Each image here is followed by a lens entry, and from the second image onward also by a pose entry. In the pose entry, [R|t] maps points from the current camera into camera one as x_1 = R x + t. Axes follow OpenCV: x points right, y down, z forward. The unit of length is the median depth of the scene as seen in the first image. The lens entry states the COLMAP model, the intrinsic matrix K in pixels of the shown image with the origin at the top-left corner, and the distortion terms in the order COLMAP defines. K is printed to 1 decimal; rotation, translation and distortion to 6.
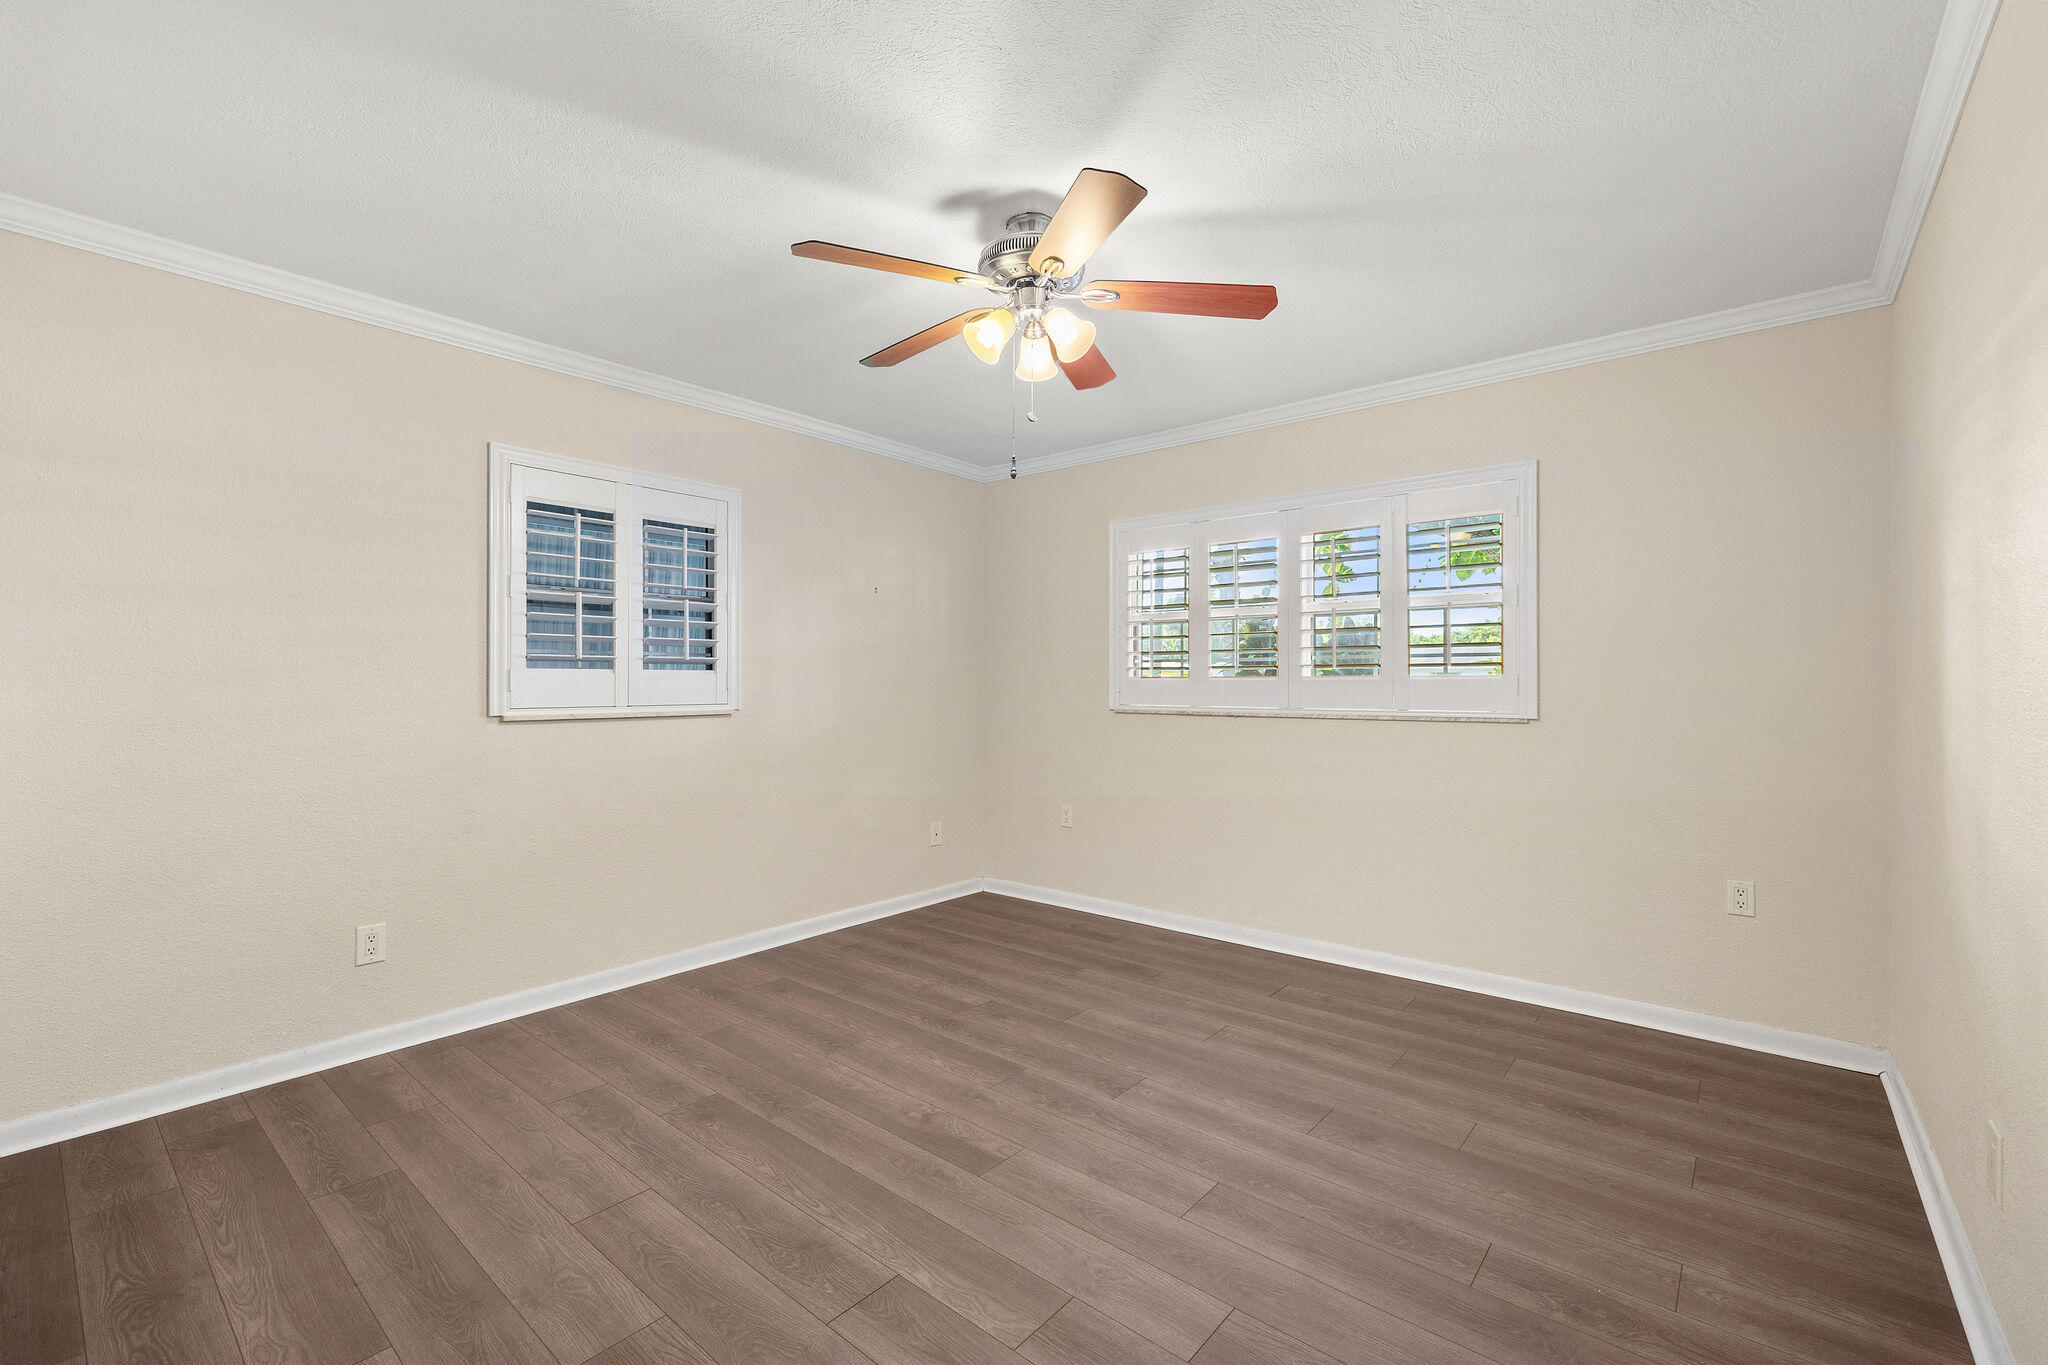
lens RADIAL K [[864.4, 0, 1022.9], [0, 864.4, 683.7], [0, 0, 1]] dist [-0.000184, 0.000509]
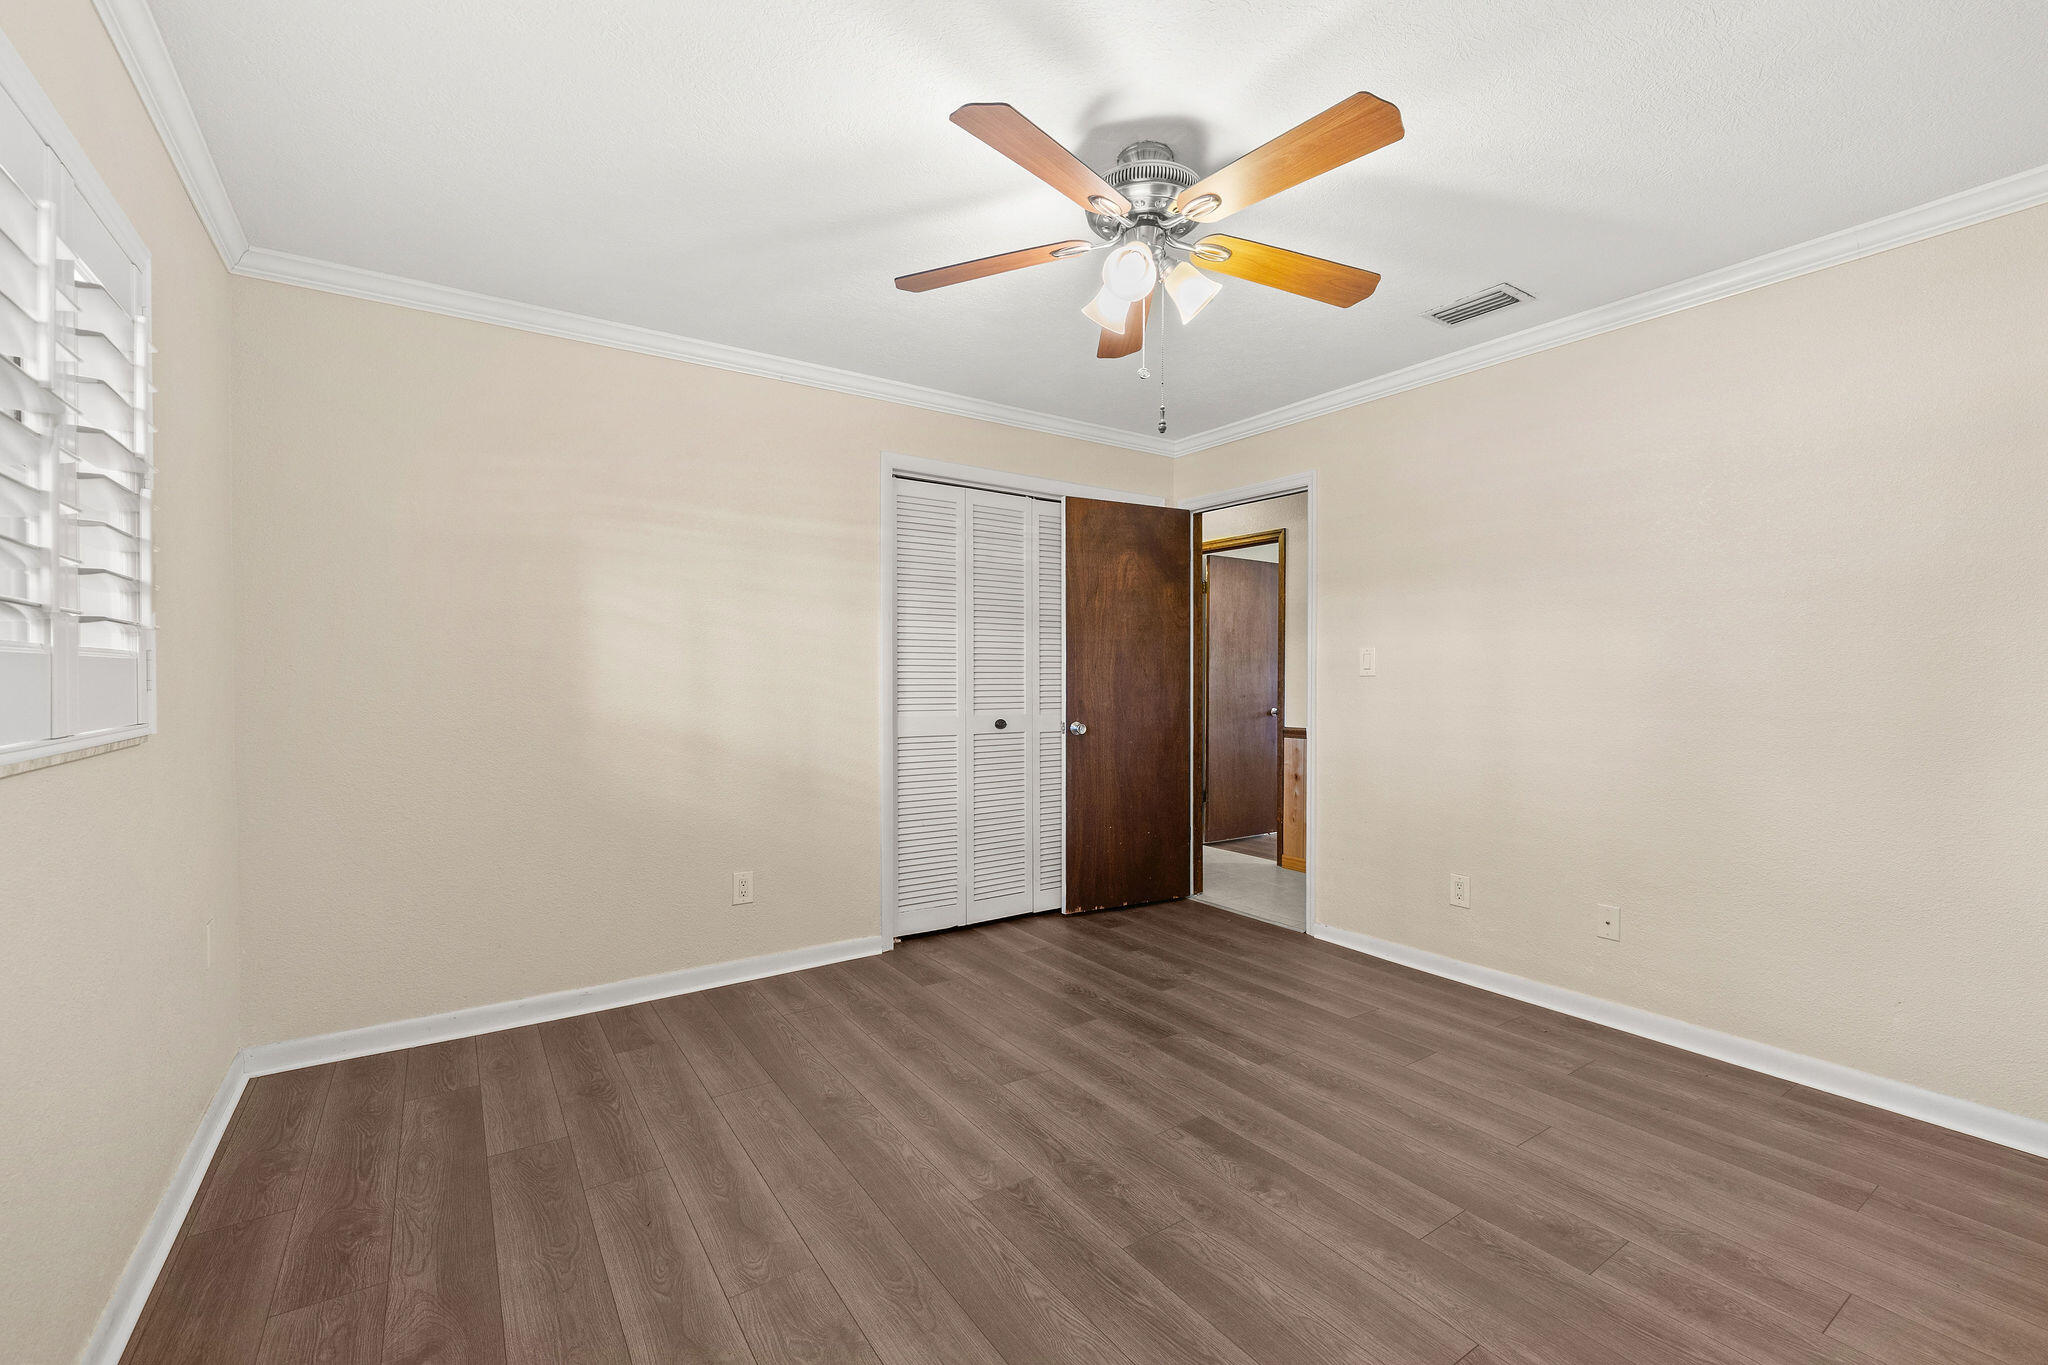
lens RADIAL K [[864.4, 0, 1024.1], [0, 864.4, 679.6], [0, 0, 1]] dist [-0.000184, 0.000509]
pose [[-0.962758, -0.003069, 0.270348, -0.114721], [-0.002484, 0.999994, 0.002507, 0.004552], [-0.270354, 0.001742, -0.962759, 1.906569]]
